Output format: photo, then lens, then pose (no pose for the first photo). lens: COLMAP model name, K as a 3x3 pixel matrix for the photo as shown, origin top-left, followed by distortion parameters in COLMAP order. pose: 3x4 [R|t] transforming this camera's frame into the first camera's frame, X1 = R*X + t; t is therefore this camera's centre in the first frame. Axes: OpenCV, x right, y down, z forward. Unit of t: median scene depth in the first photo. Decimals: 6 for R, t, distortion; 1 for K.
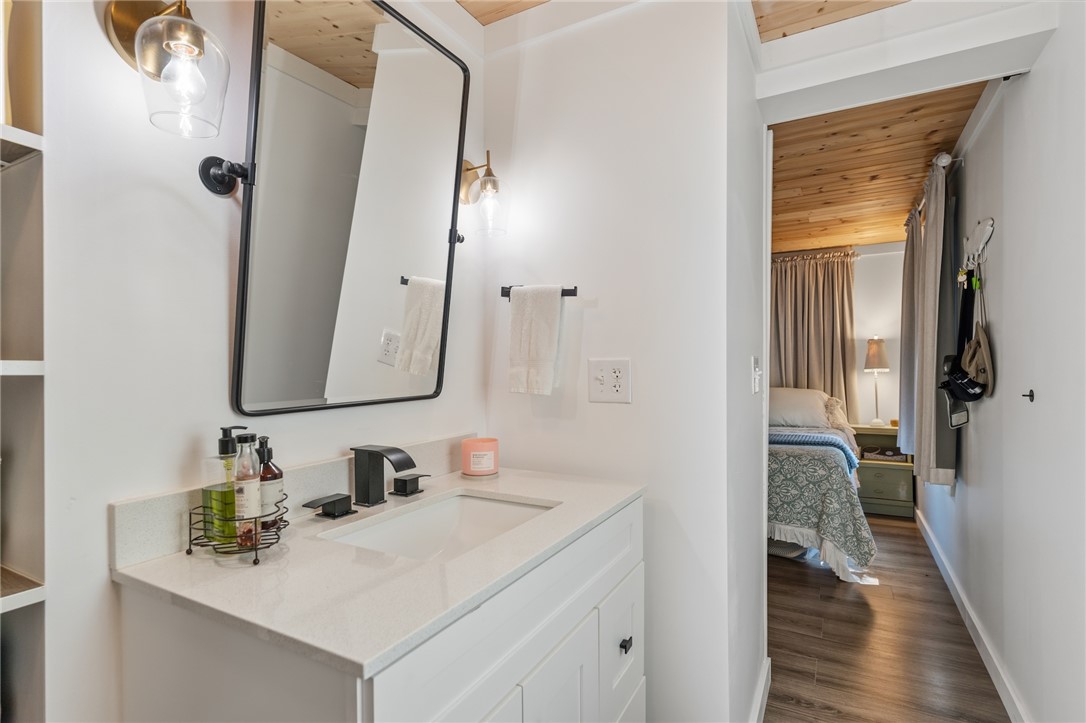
lens RADIAL K [[531.7, 0, 543.0], [0, 531.7, 361.5], [0, 0, 1]] dist [-0.000076, -0.000132]
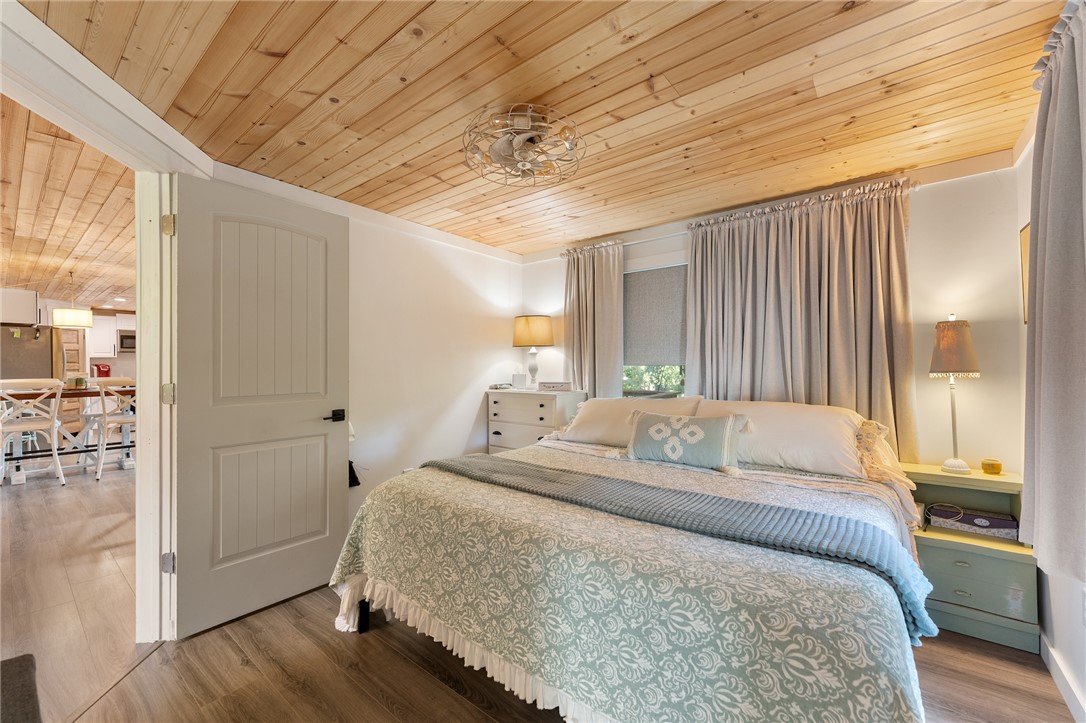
lens RADIAL K [[436.4, 0, 543.0], [0, 436.4, 361.5], [0, 0, 1]] dist [-0.001312, 0.000185]
pose [[0.987873, -0.006133, -0.155145, 0.259205], [0.006026, 0.999981, -0.001159, -0.000518], [0.155149, 0.000210, 0.987891, 0.462027]]
